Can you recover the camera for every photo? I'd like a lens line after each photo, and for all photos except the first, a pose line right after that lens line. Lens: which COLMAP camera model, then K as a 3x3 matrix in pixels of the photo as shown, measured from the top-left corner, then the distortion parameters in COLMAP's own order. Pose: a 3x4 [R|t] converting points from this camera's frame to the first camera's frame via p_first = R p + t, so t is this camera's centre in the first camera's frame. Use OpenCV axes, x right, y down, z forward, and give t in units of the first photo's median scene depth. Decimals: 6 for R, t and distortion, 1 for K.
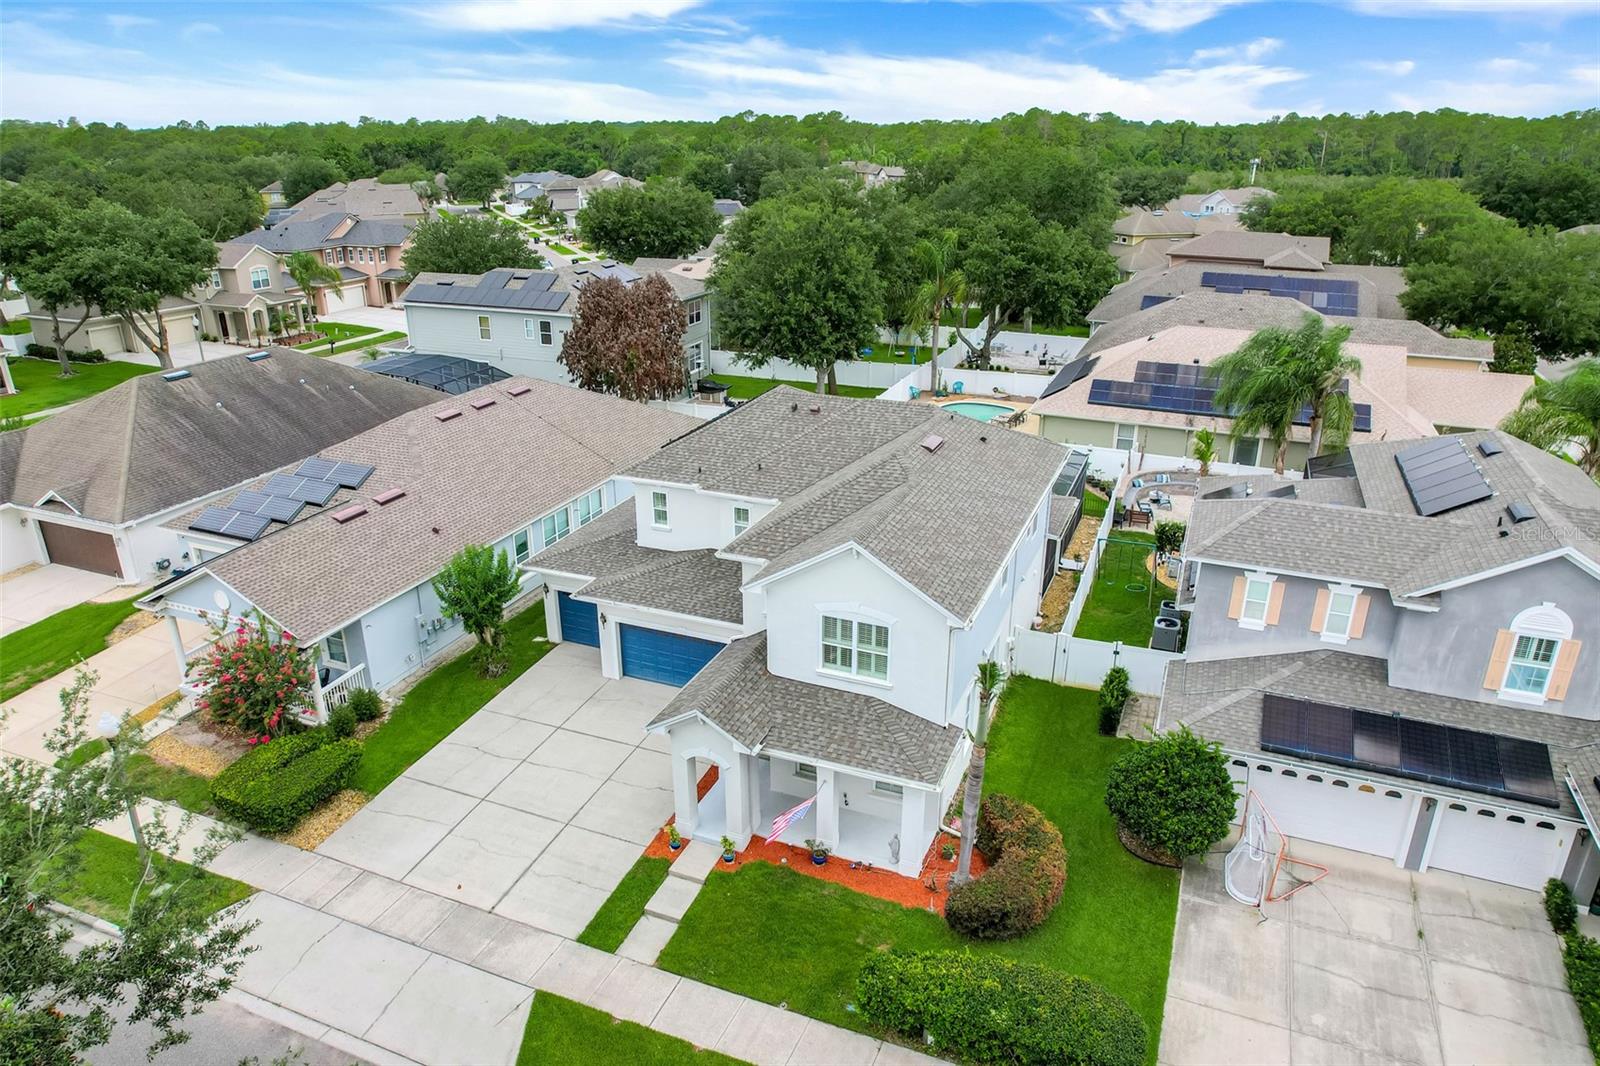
lens RADIAL K [[1023.9, 0, 800.0], [0, 1023.9, 533.0], [0, 0, 1]] dist [-0.061987, 0.045882]
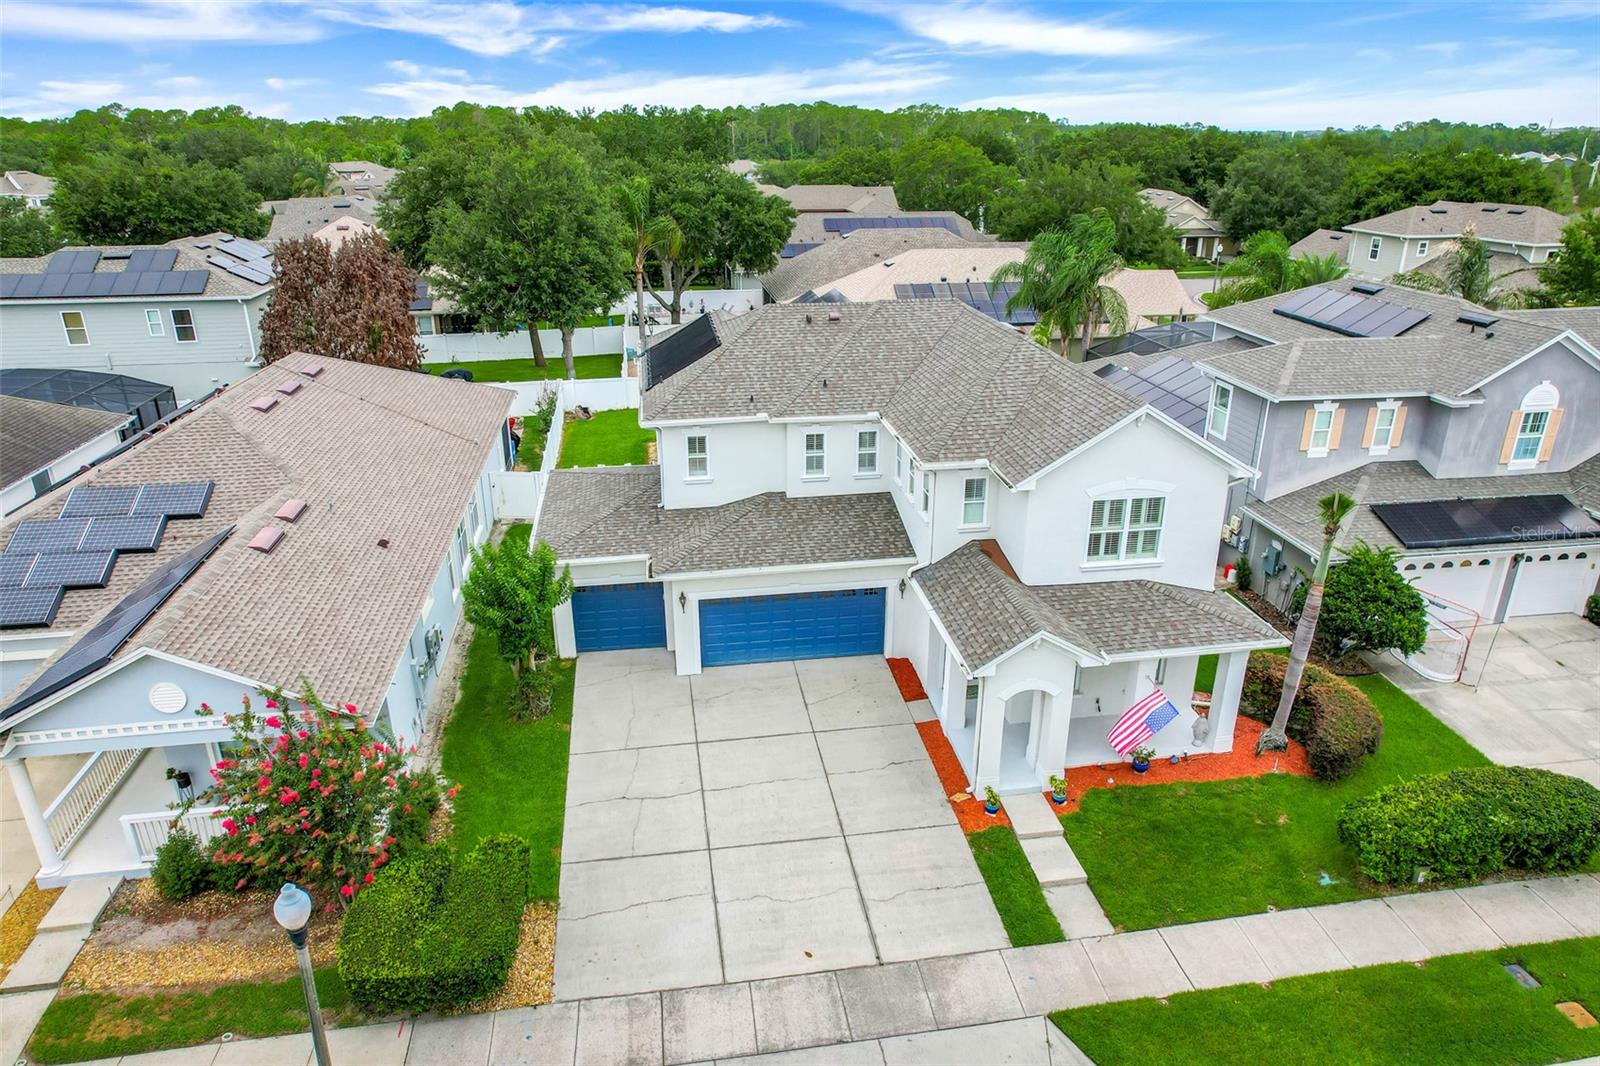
lens RADIAL K [[1023.9, 0, 800.0], [0, 1023.9, 533.0], [0, 0, 1]] dist [-0.061987, 0.045882]
pose [[0.856789, -0.191528, 0.478780, -0.607219], [0.191879, 0.980207, 0.048744, 0.015287], [-0.478639, 0.050105, 0.876581, 0.334040]]
